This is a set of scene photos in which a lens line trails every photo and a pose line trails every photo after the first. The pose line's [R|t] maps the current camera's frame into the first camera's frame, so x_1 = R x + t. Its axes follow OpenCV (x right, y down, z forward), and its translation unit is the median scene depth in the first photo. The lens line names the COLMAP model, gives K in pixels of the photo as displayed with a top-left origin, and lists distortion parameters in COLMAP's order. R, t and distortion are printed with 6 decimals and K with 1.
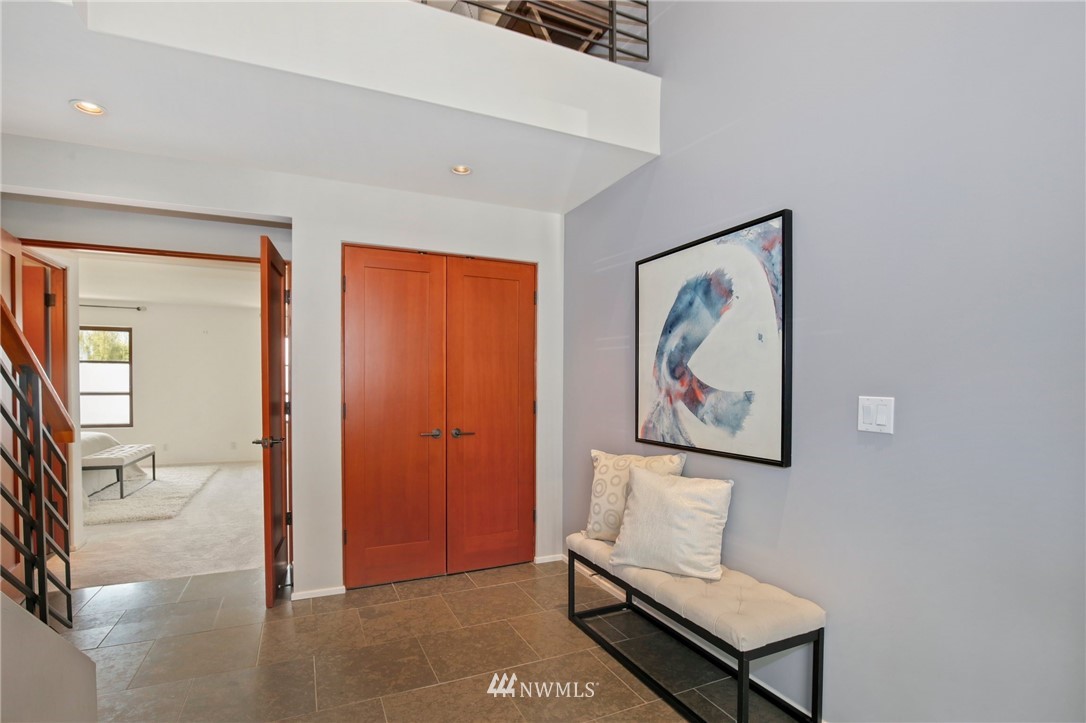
lens RADIAL K [[531.6, 0, 561.3], [0, 531.6, 383.0], [0, 0, 1]] dist [-0.040271, 0.009878]
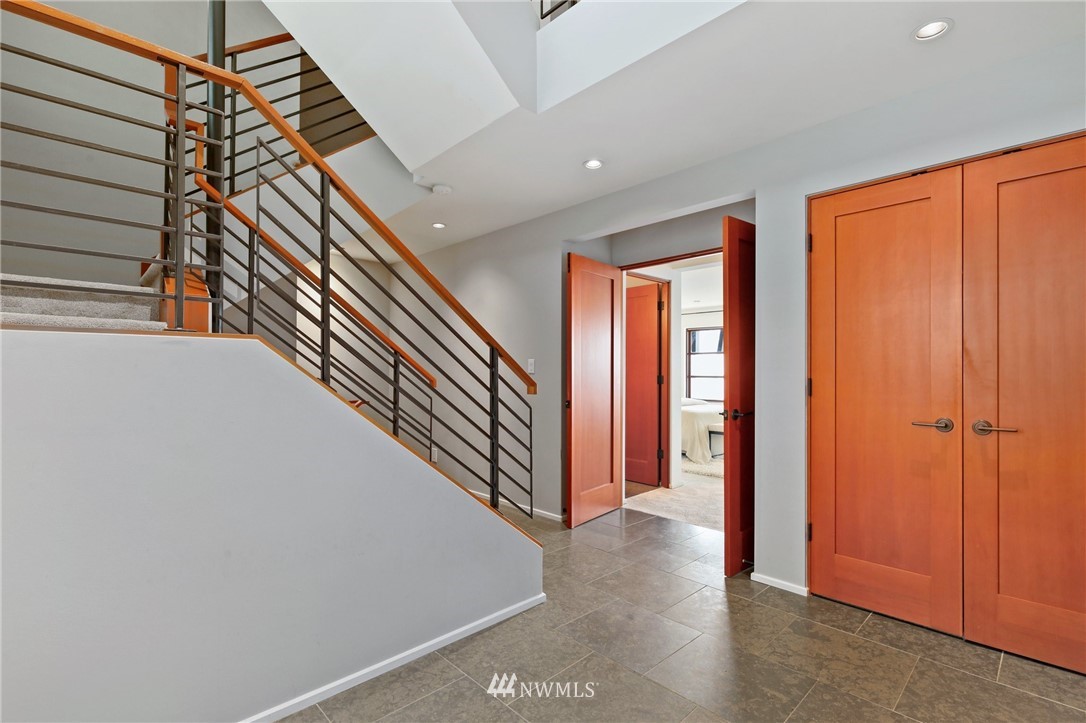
lens RADIAL K [[500.7, 0, 542.3], [0, 500.7, 370.0], [0, 0, 1]] dist [0.001785, 0.000331]
pose [[0.309113, -0.007547, -0.950995, 0.246467], [-0.002208, 0.999960, -0.008653, 0.032505], [0.951023, 0.004774, 0.309084, 0.324919]]
